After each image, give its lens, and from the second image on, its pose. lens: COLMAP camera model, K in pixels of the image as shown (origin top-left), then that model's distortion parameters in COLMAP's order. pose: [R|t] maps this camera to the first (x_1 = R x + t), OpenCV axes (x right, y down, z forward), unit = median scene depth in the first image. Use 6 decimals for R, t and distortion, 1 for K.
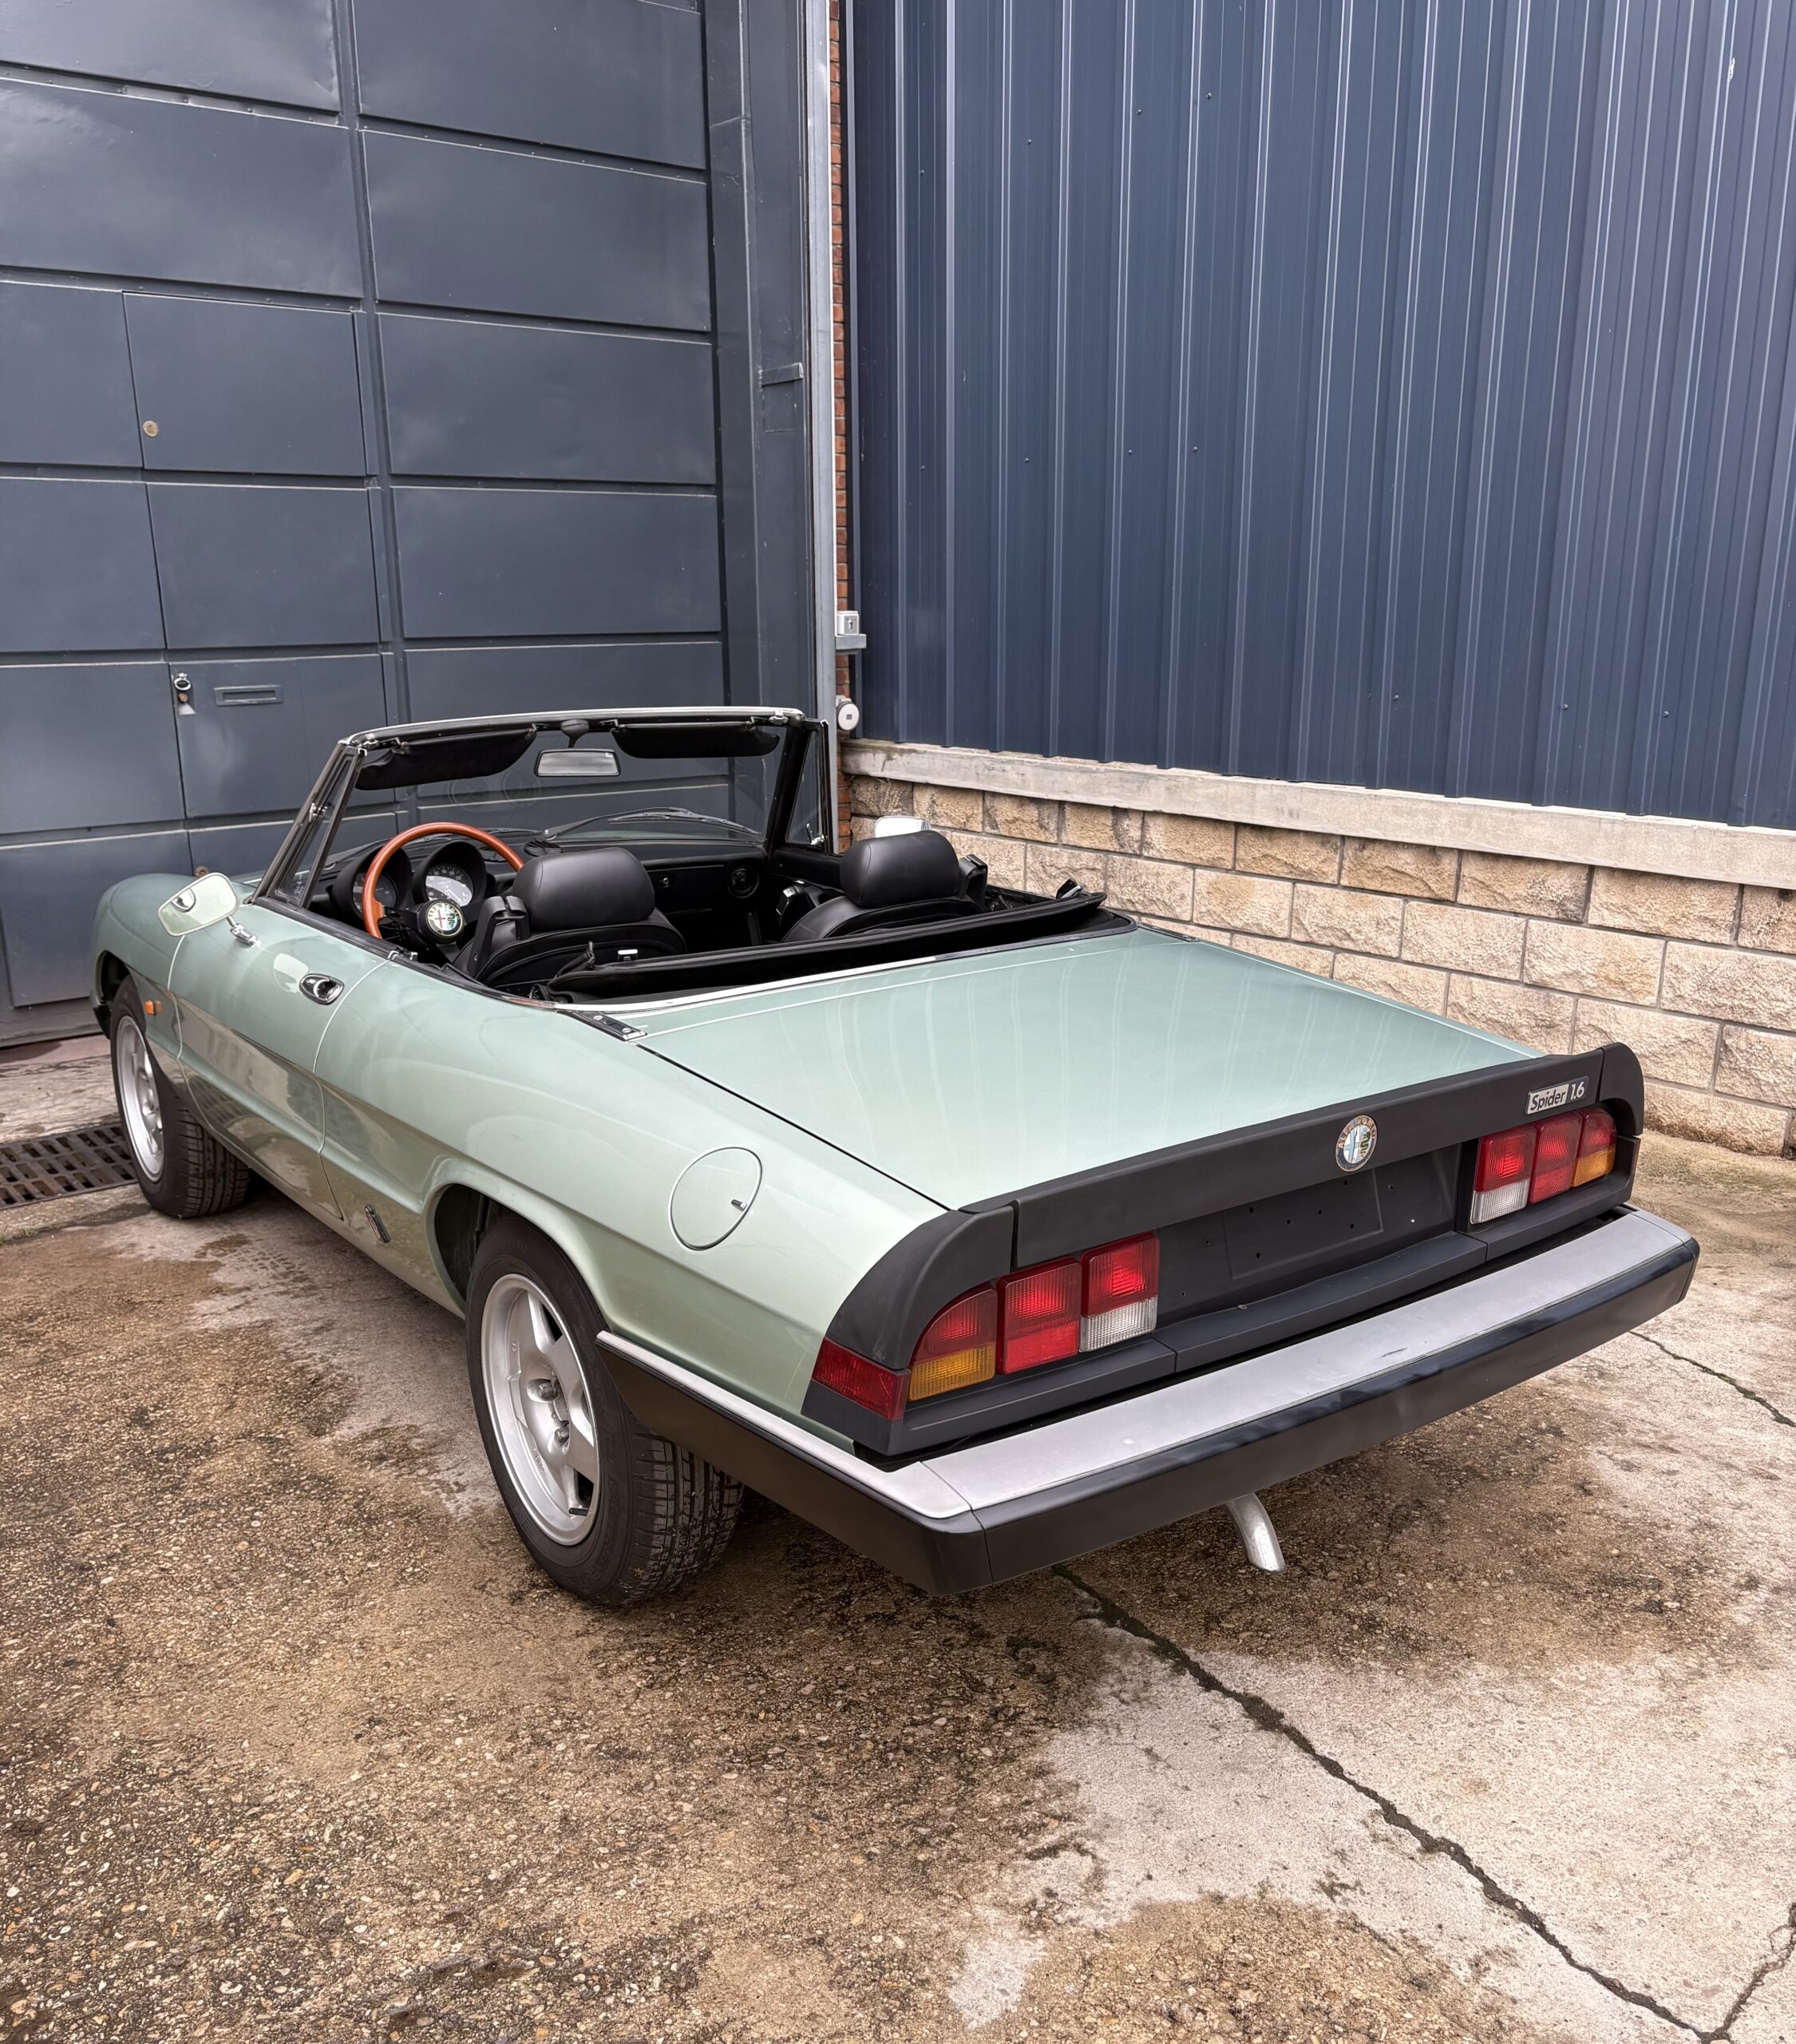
lens RADIAL K [[1825.4, 0, 910.4], [0, 1825.4, 1103.5], [0, 0, 1]] dist [0.001920, 0.063569]
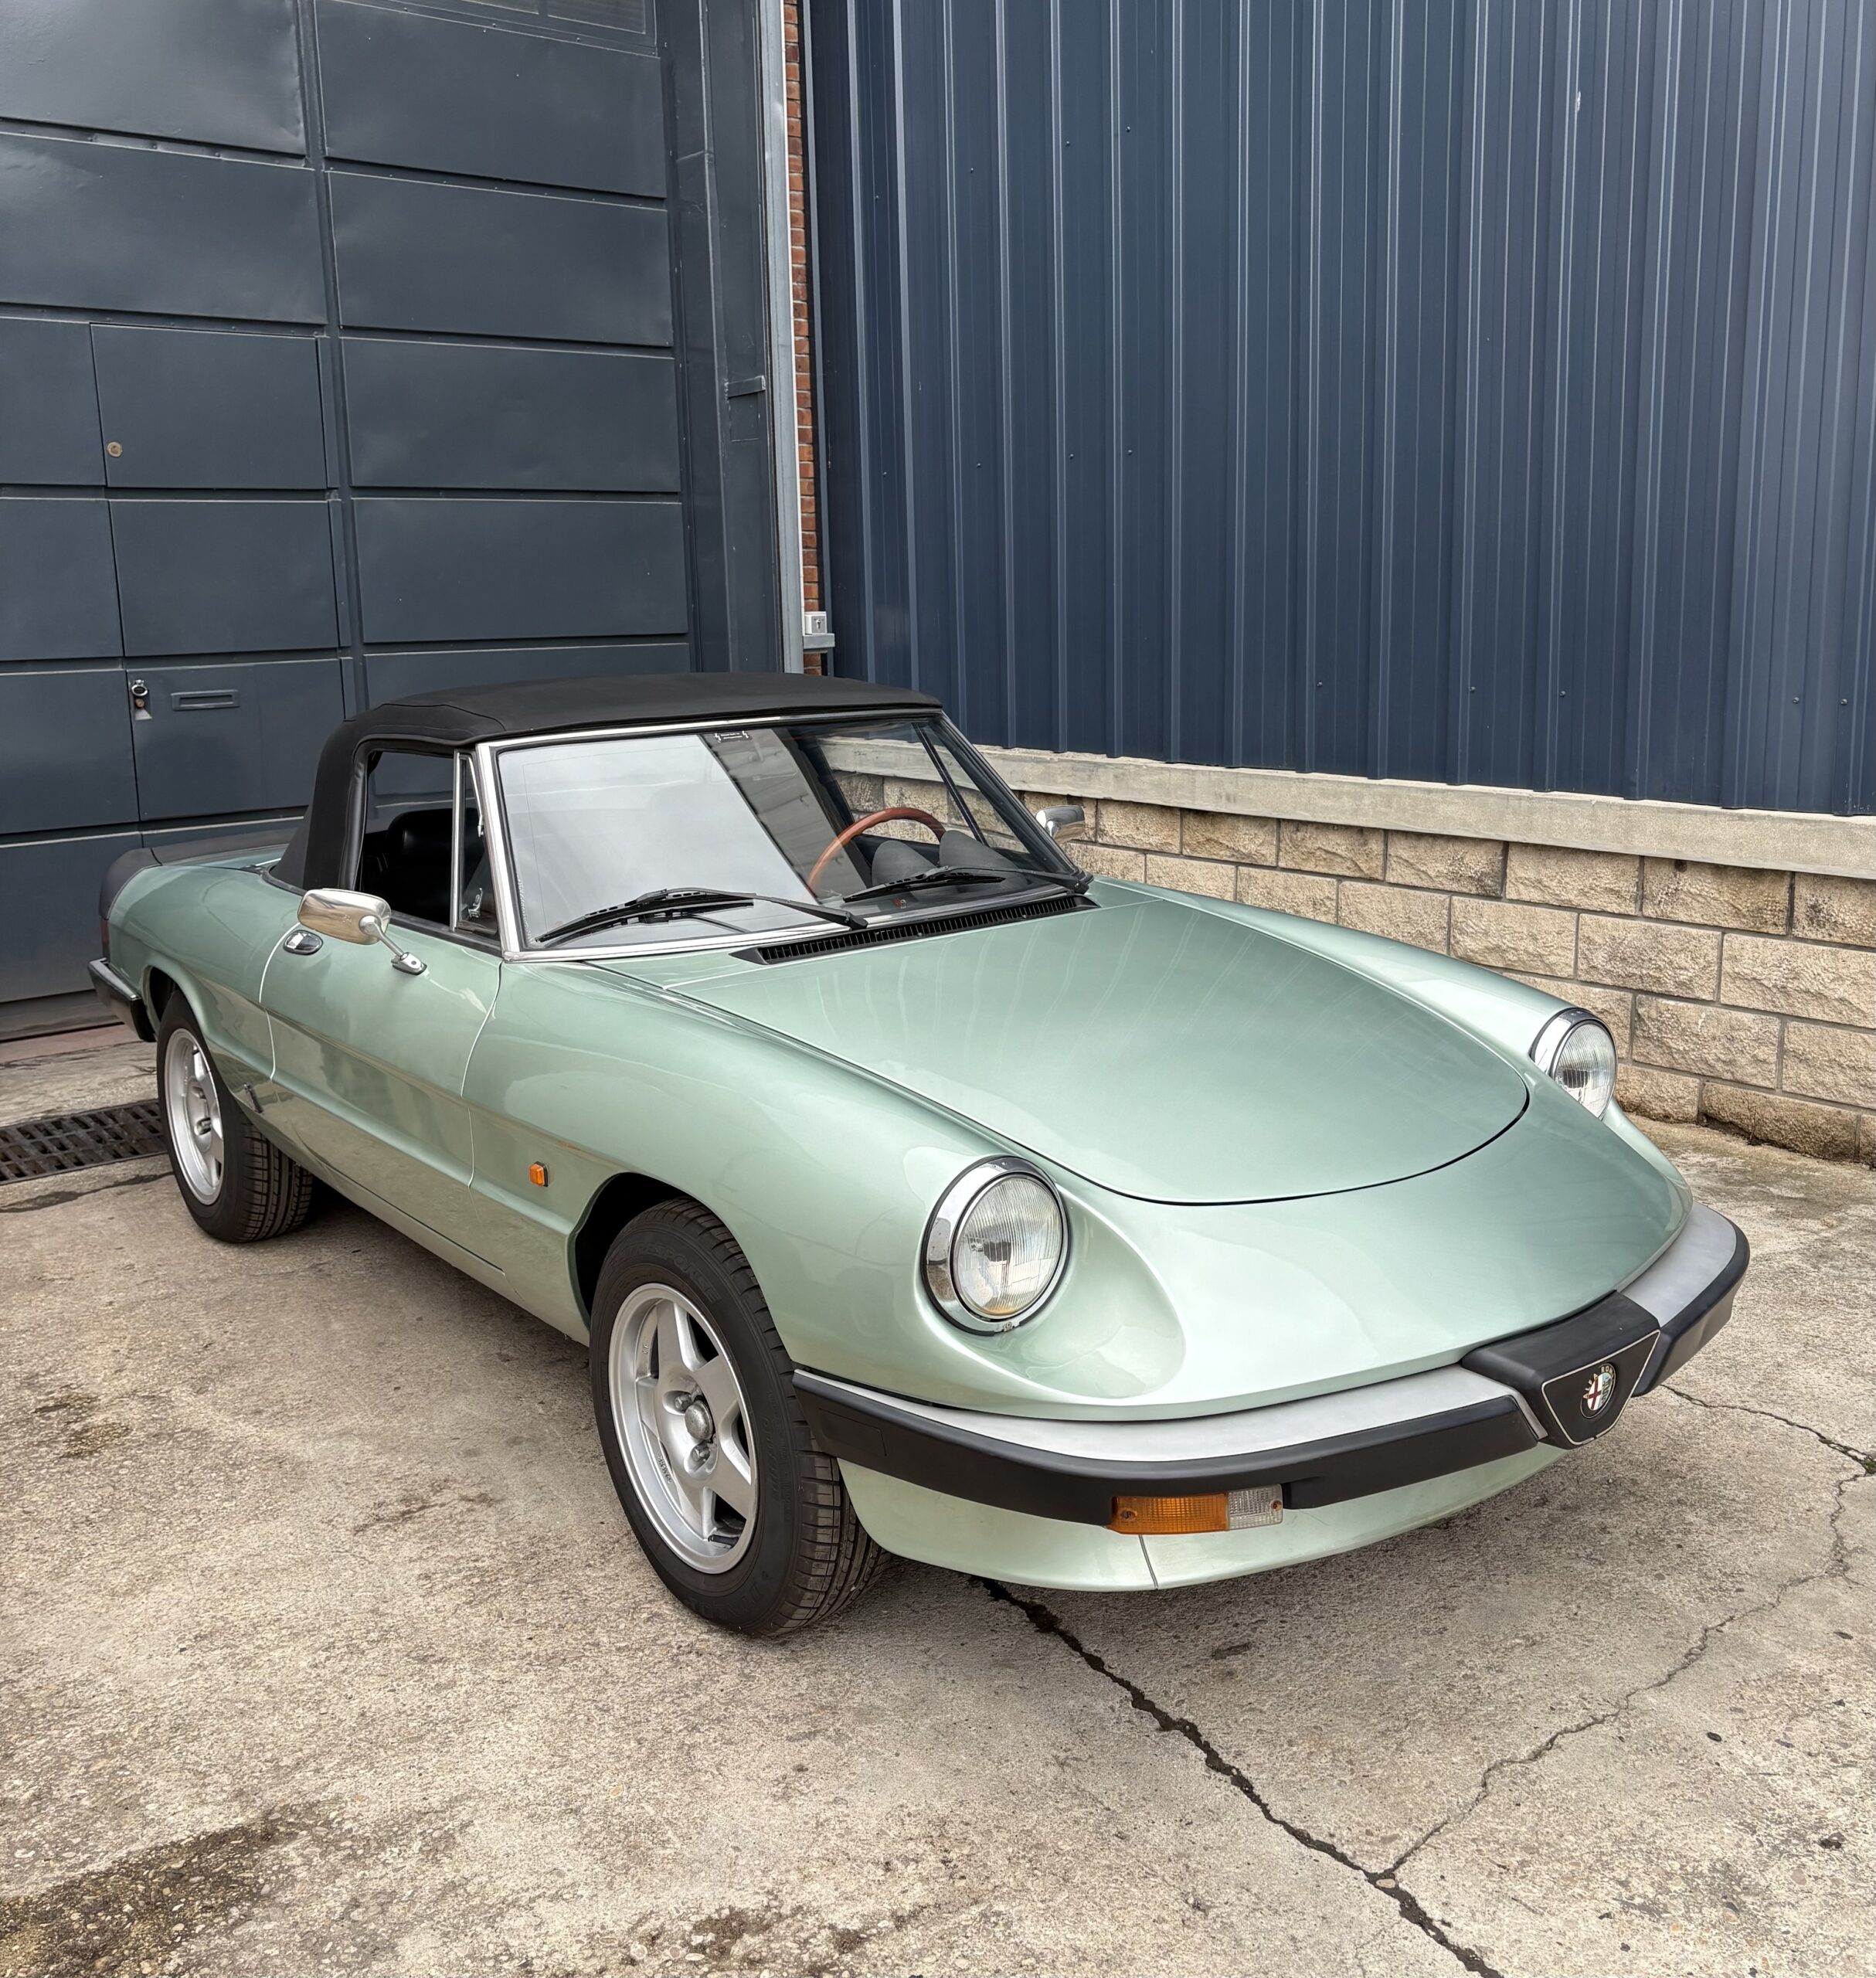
lens RADIAL K [[1924.6, 0, 960.7], [0, 1924.6, 951.1], [0, 0, 1]] dist [0.070080, -0.068863]
pose [[0.999838, -0.014496, -0.010624, 0.081383], [0.013472, 0.995774, -0.090847, 0.025548], [0.011897, 0.090689, 0.995808, -0.076205]]
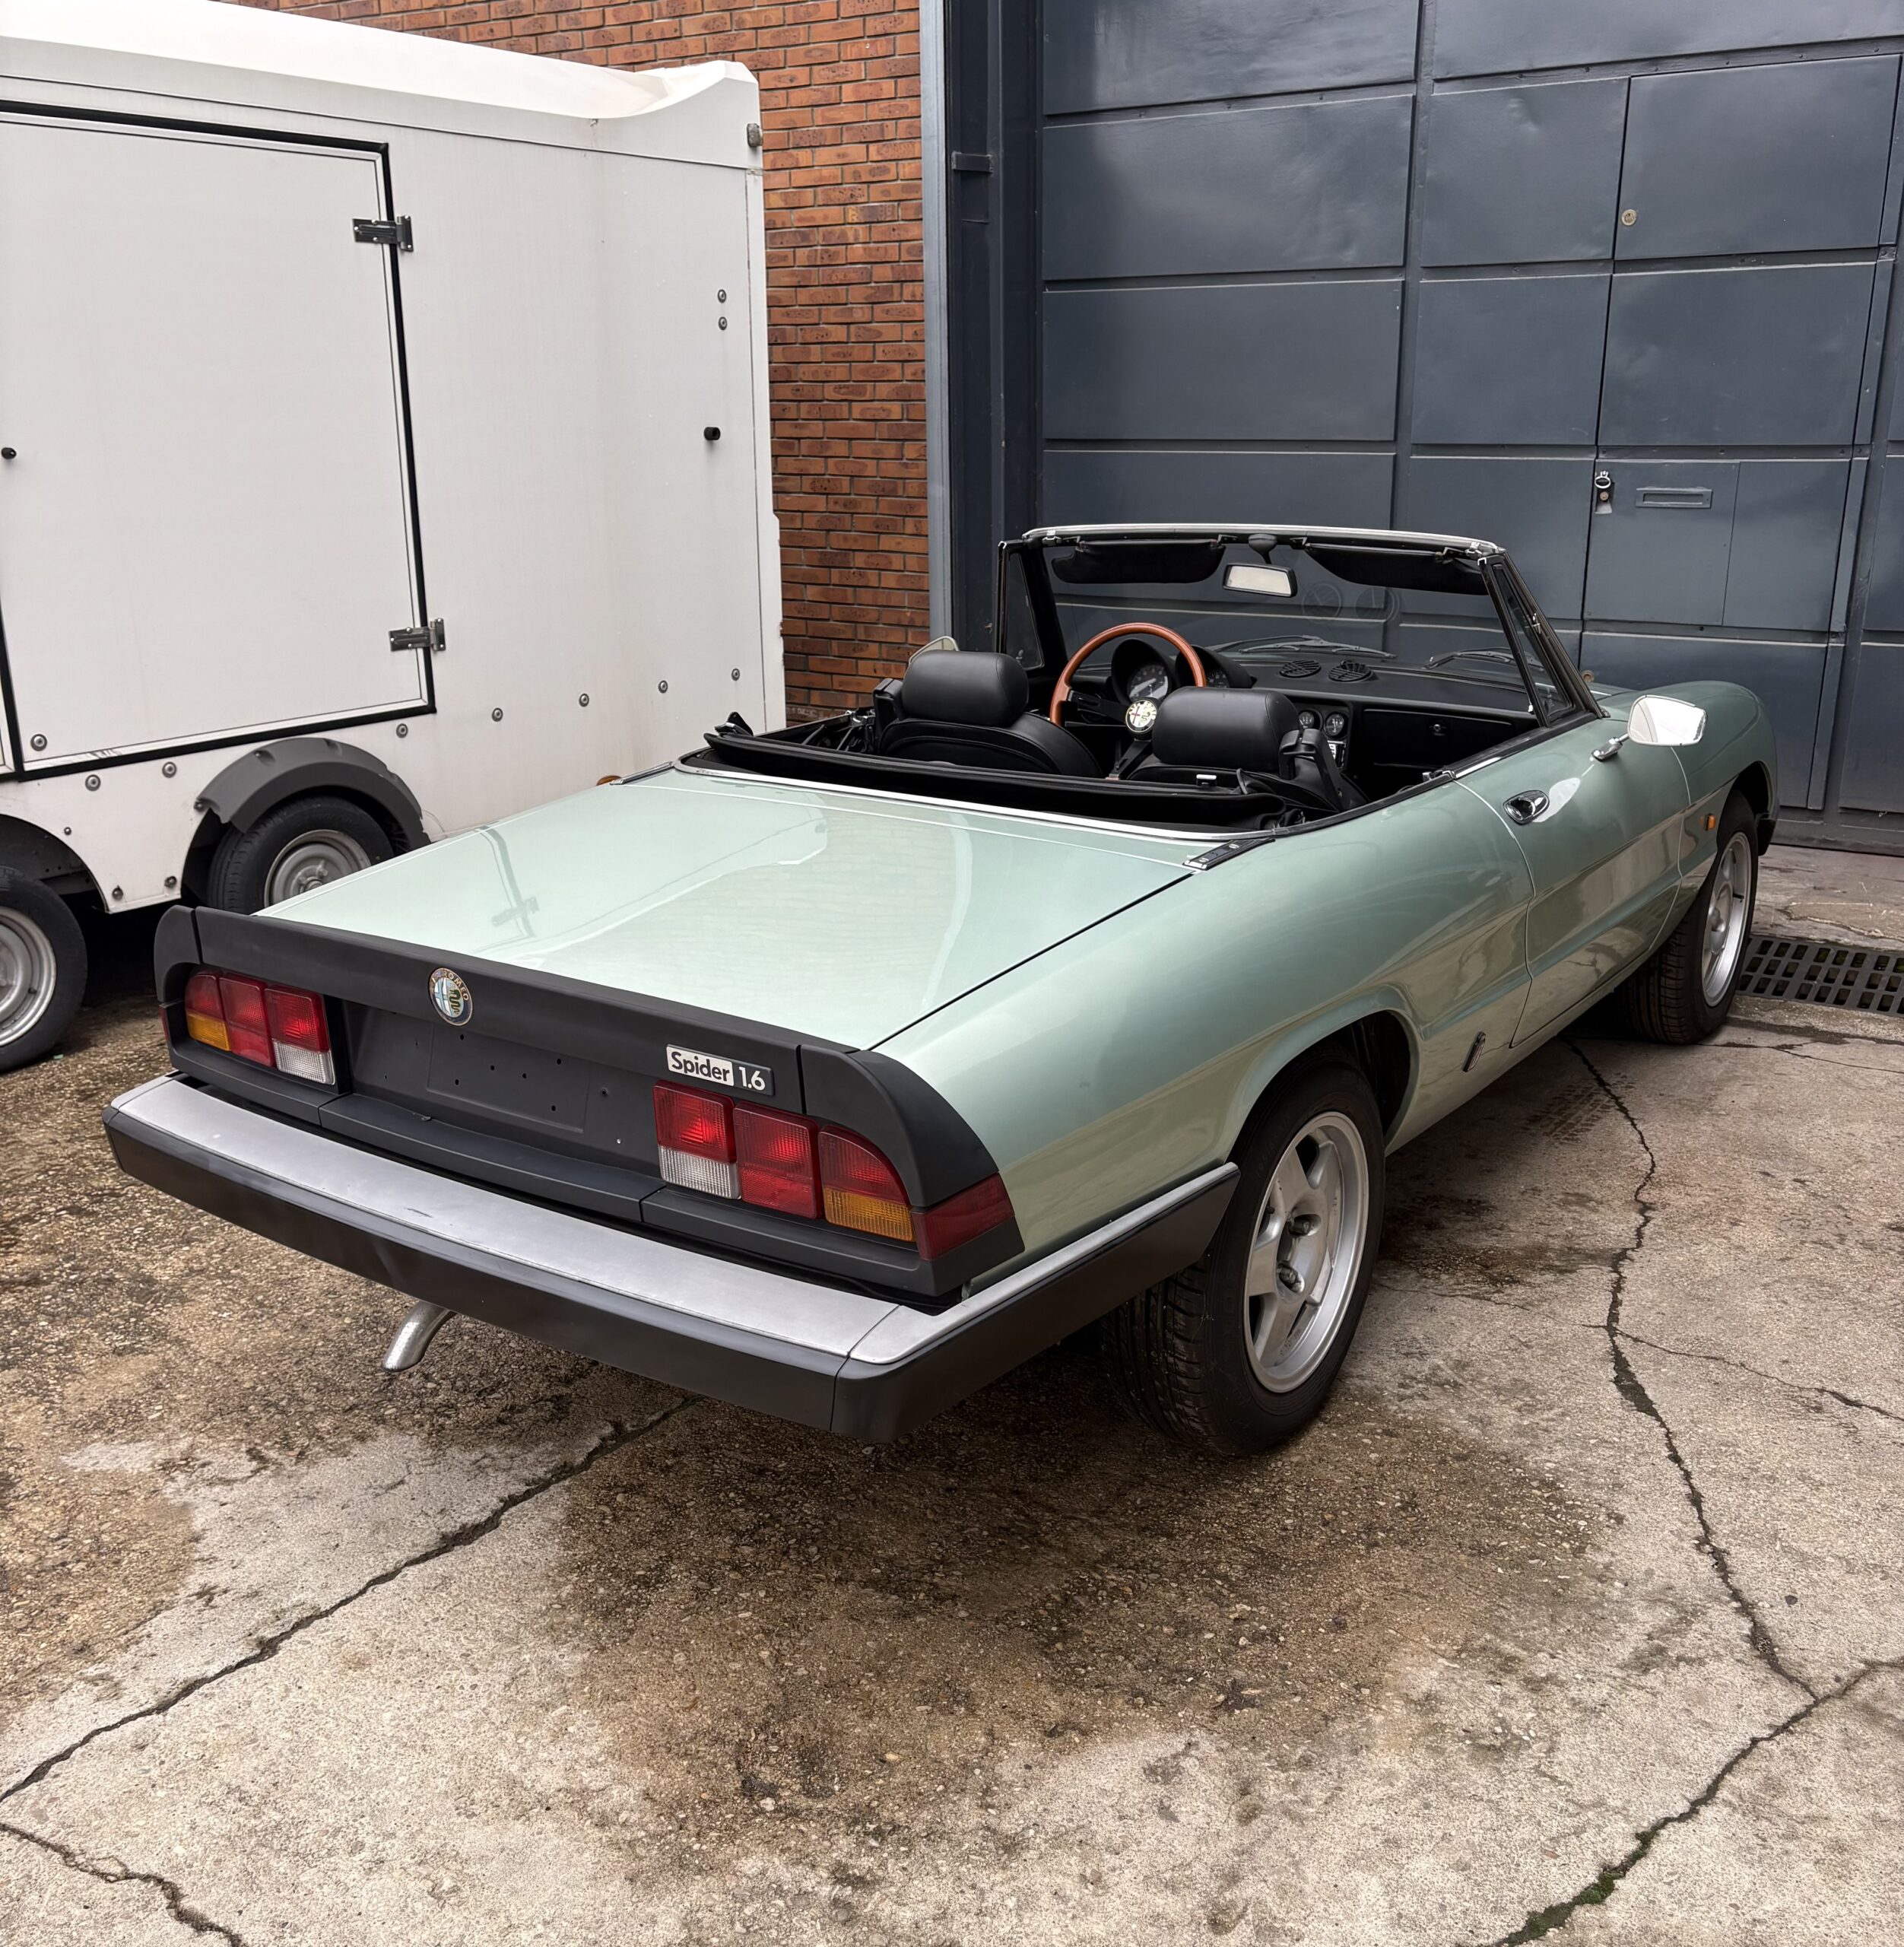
lens RADIAL K [[1971.5, 0, 952.0], [0, 1971.5, 973.5], [0, 0, 1]] dist [-0.029484, 0.155477]
pose [[0.316923, 0.282123, -0.905520, 0.585509], [-0.256289, 0.944692, 0.204629, -0.124808], [0.913168, 0.167223, 0.371700, 0.391601]]
